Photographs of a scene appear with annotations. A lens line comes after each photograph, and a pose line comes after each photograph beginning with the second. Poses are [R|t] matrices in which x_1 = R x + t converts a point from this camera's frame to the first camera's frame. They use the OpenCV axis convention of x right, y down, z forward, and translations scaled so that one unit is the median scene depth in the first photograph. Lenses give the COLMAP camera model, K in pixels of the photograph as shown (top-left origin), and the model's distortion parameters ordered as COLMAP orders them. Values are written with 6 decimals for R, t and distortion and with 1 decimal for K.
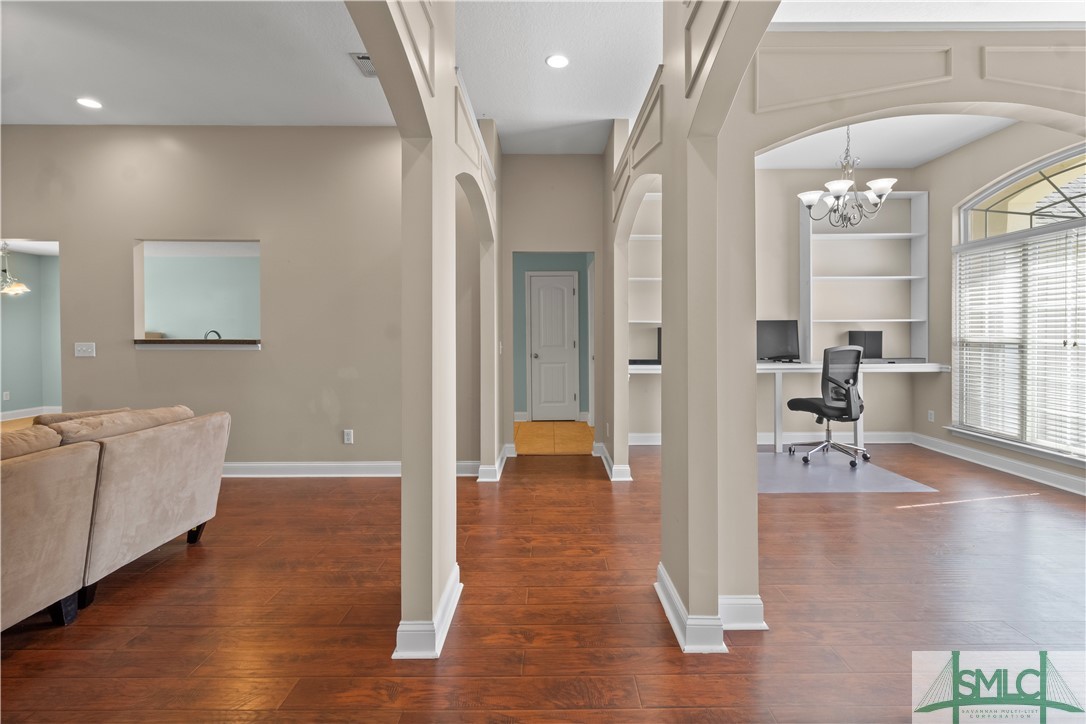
lens RADIAL K [[505.7, 0, 545.3], [0, 505.7, 336.6], [0, 0, 1]] dist [0.005512, -0.000090]
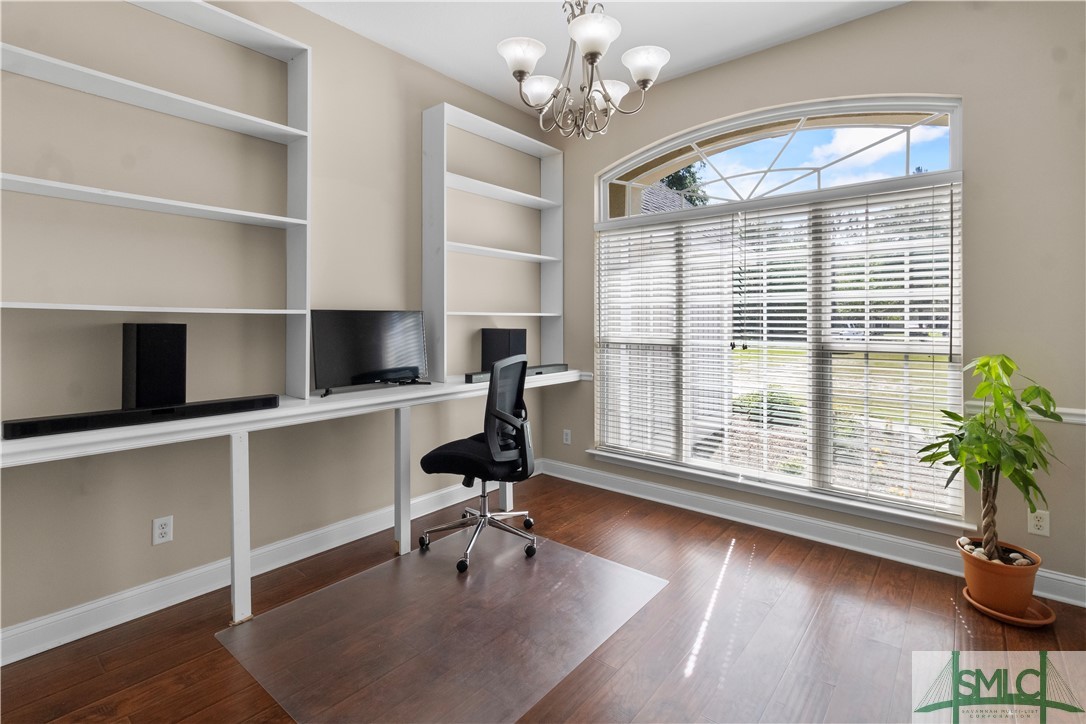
lens RADIAL K [[505.7, 0, 550.1], [0, 505.7, 318.3], [0, 0, 1]] dist [0.005512, -0.000090]
pose [[0.628660, 0.009840, 0.777618, 0.143131], [0.003876, 0.999868, -0.015785, -0.016204], [-0.777671, 0.012937, 0.628538, 0.567649]]
